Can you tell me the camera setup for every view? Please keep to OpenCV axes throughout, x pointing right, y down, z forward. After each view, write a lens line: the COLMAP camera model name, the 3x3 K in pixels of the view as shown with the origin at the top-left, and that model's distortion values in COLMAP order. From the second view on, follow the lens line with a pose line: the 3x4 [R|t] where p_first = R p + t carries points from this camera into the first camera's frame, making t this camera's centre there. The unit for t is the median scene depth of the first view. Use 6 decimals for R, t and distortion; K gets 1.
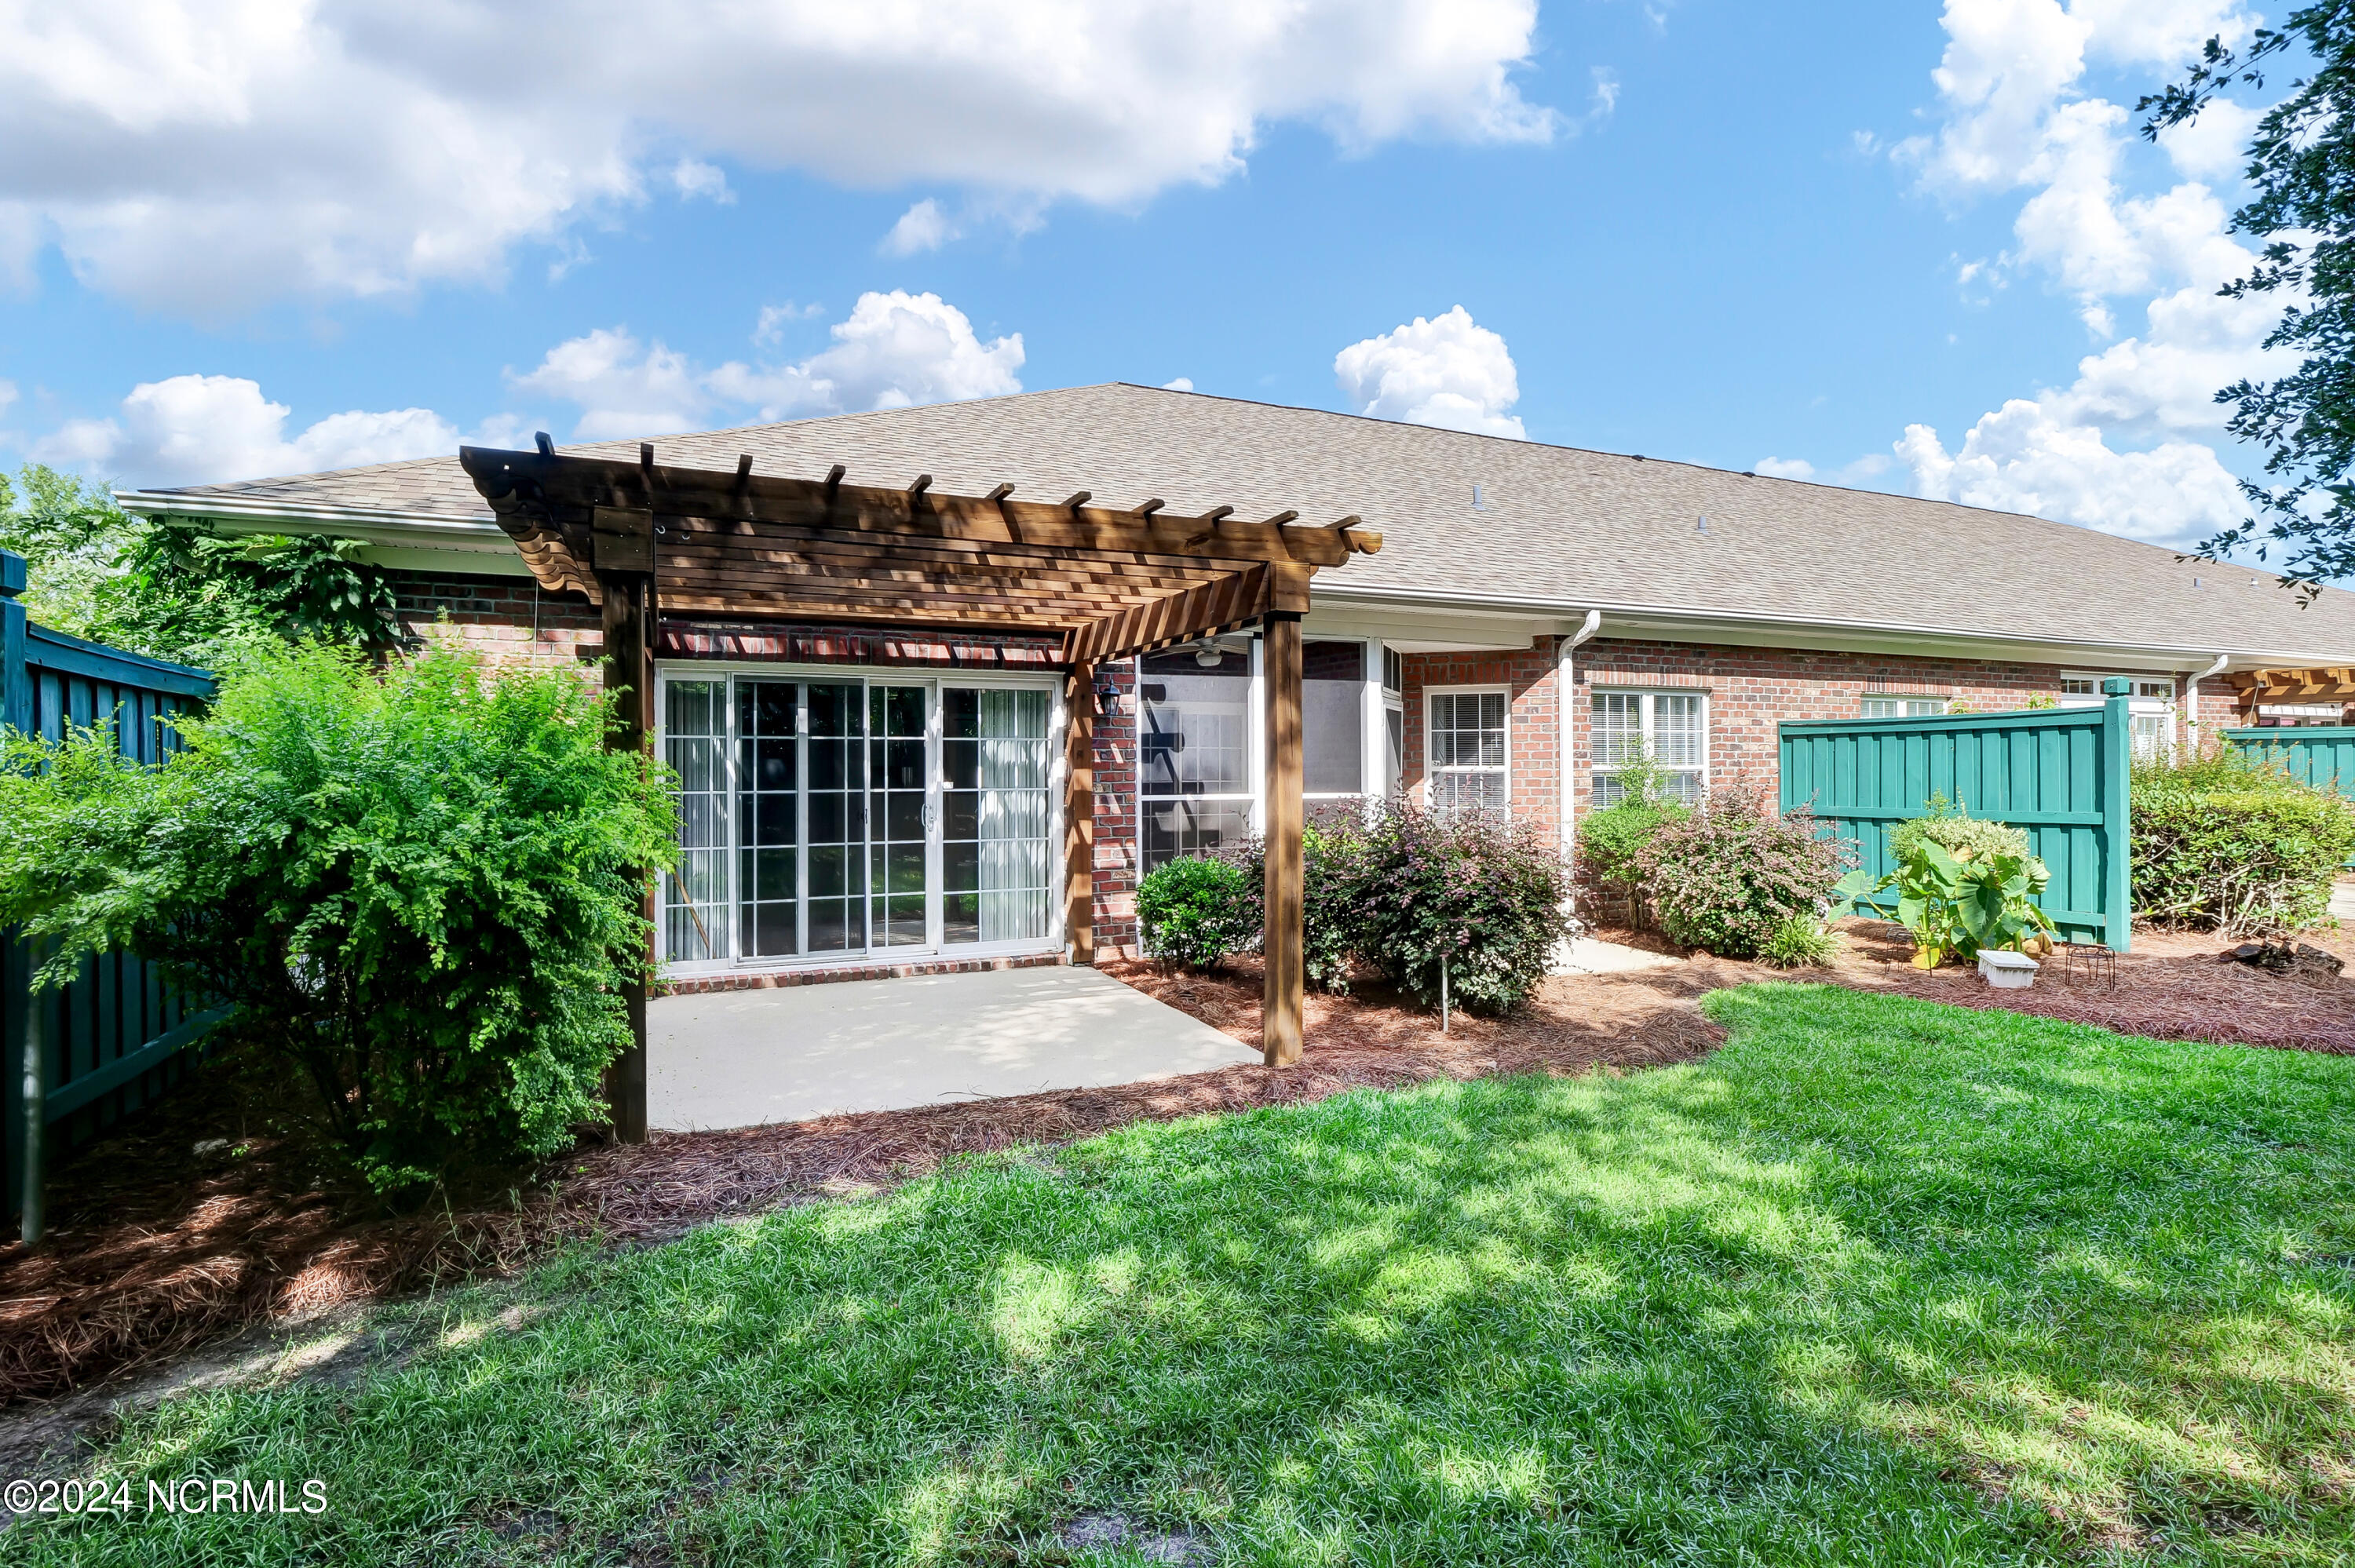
lens RADIAL K [[1146.8, 0, 1179.1], [0, 1146.8, 767.7], [0, 0, 1]] dist [-0.009549, -0.001301]
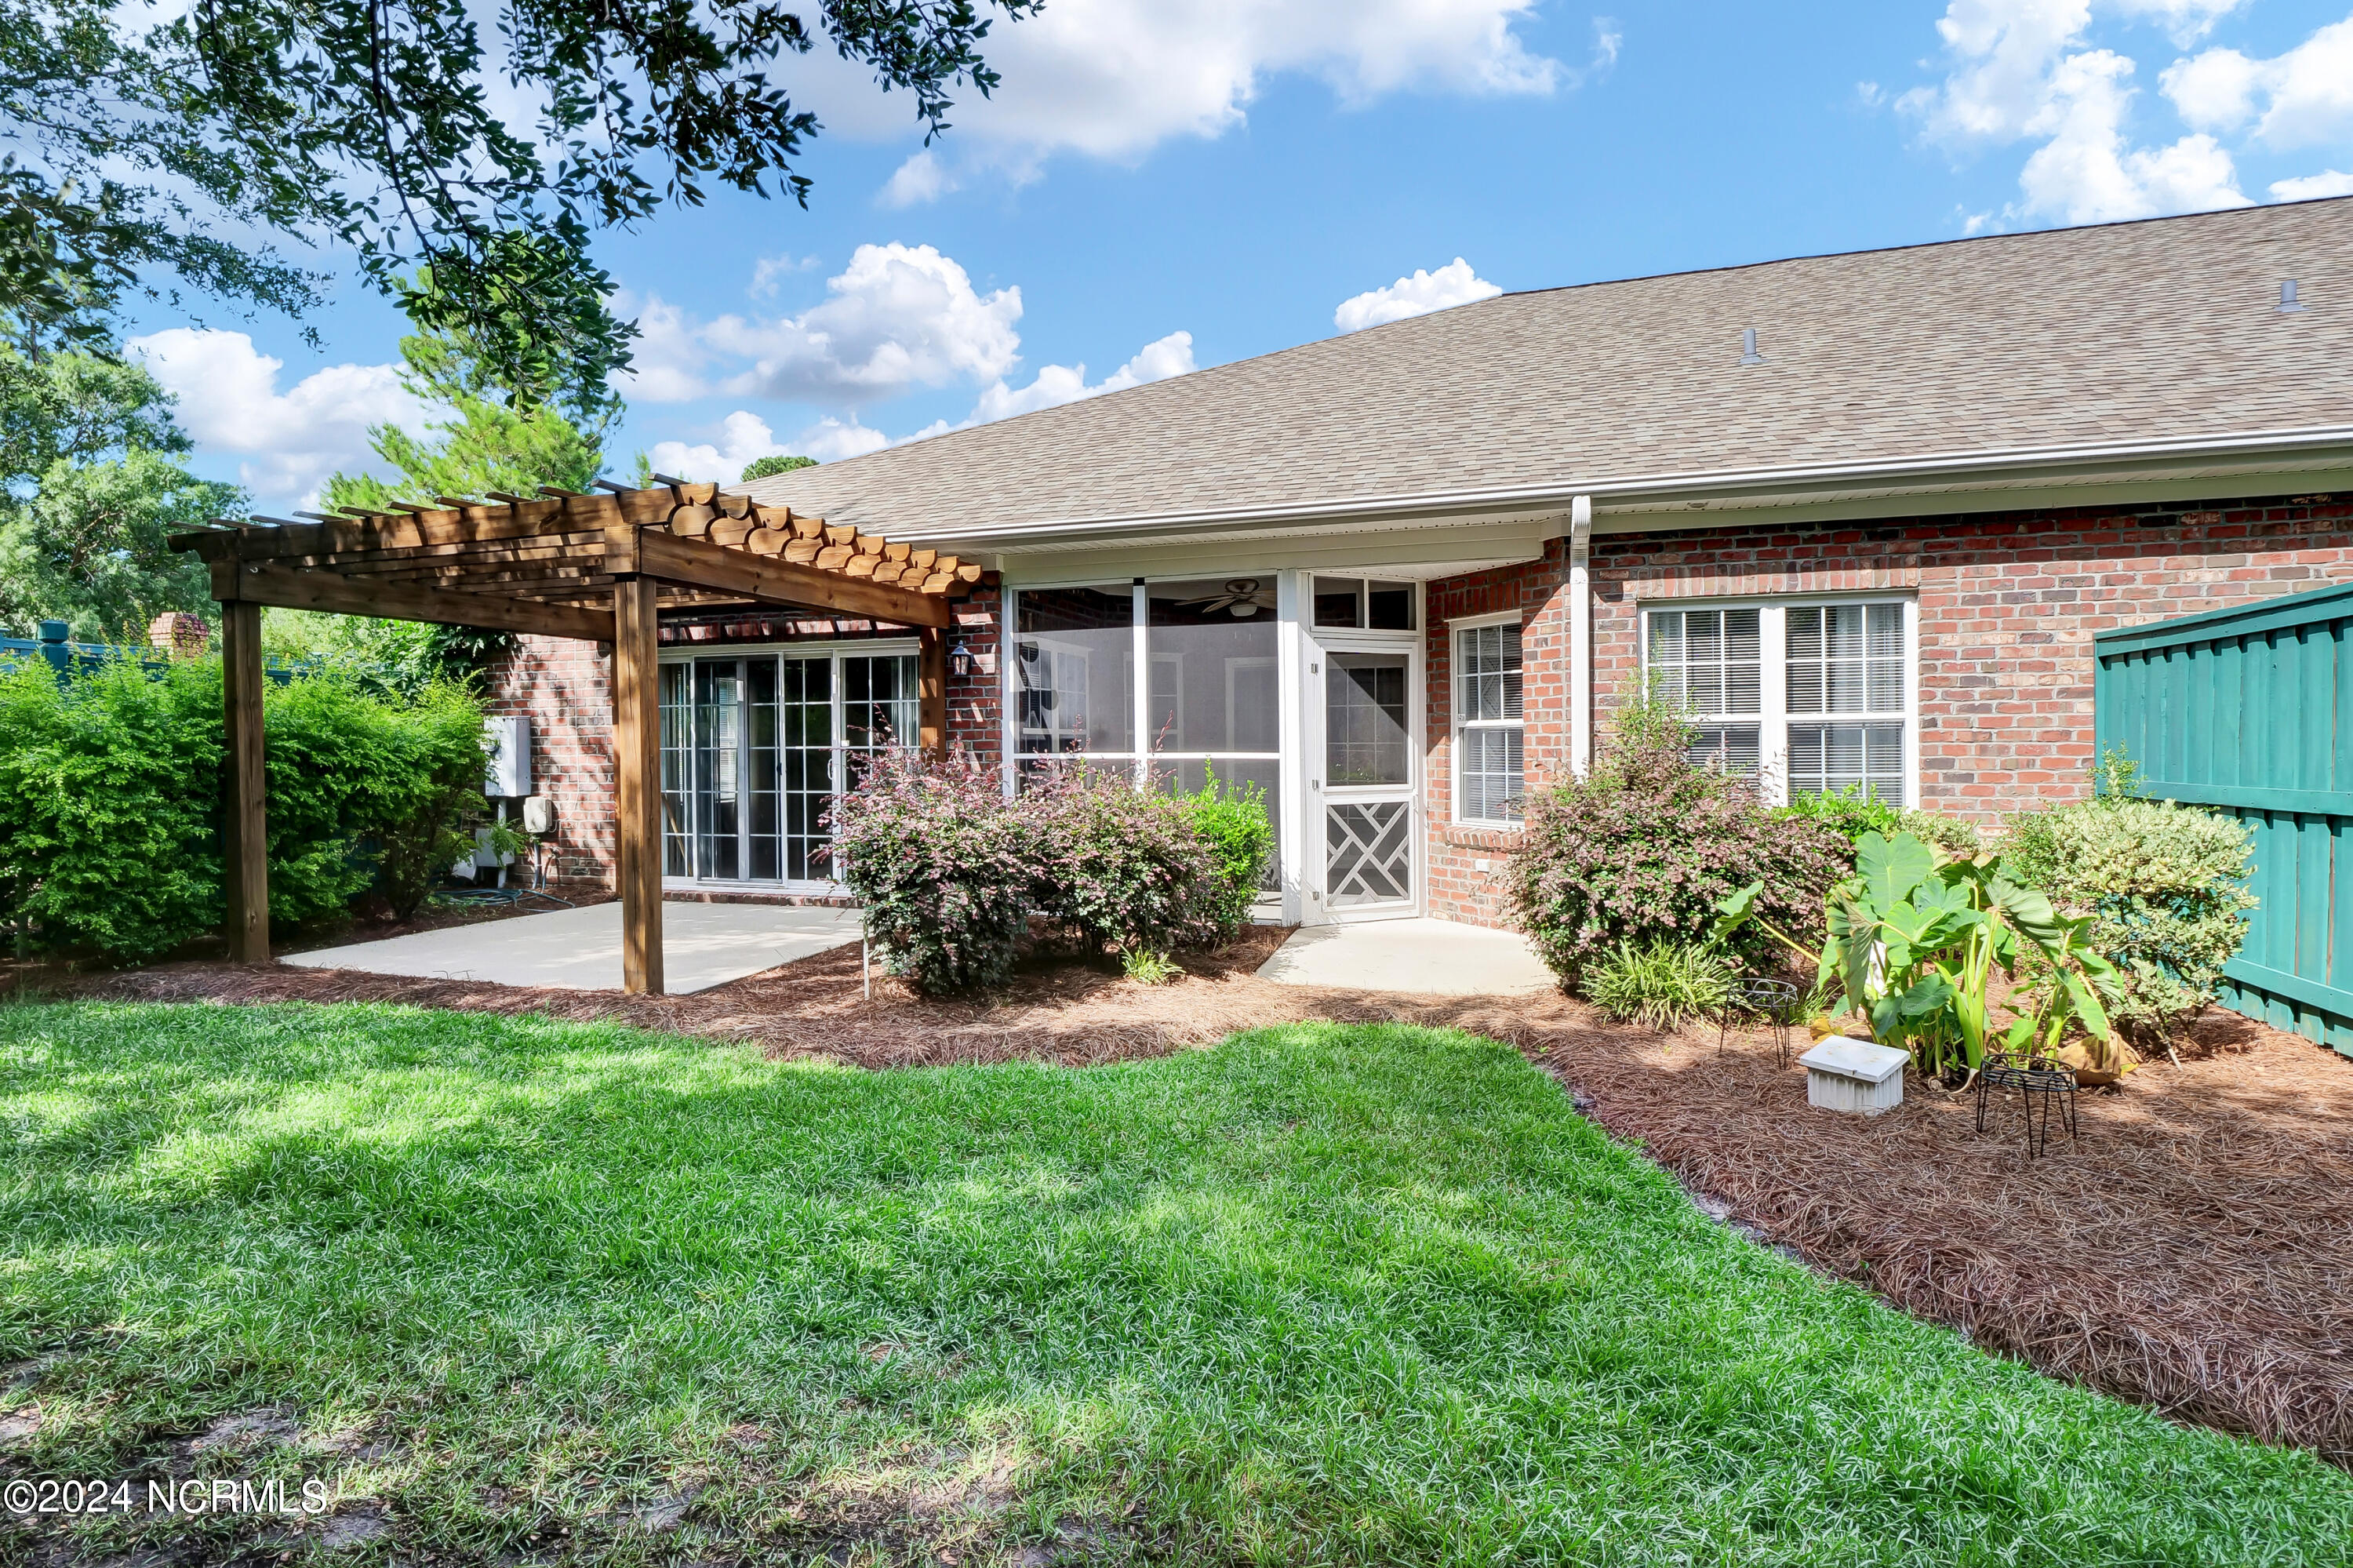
lens RADIAL K [[1146.1, 0, 1178.1], [0, 1146.1, 767.7], [0, 0, 1]] dist [-0.009549, -0.001301]
pose [[0.744816, 0.010137, -0.667193, 0.725695], [0.006715, 0.999720, 0.022686, 0.014391], [0.667236, -0.021377, 0.744540, 0.335793]]
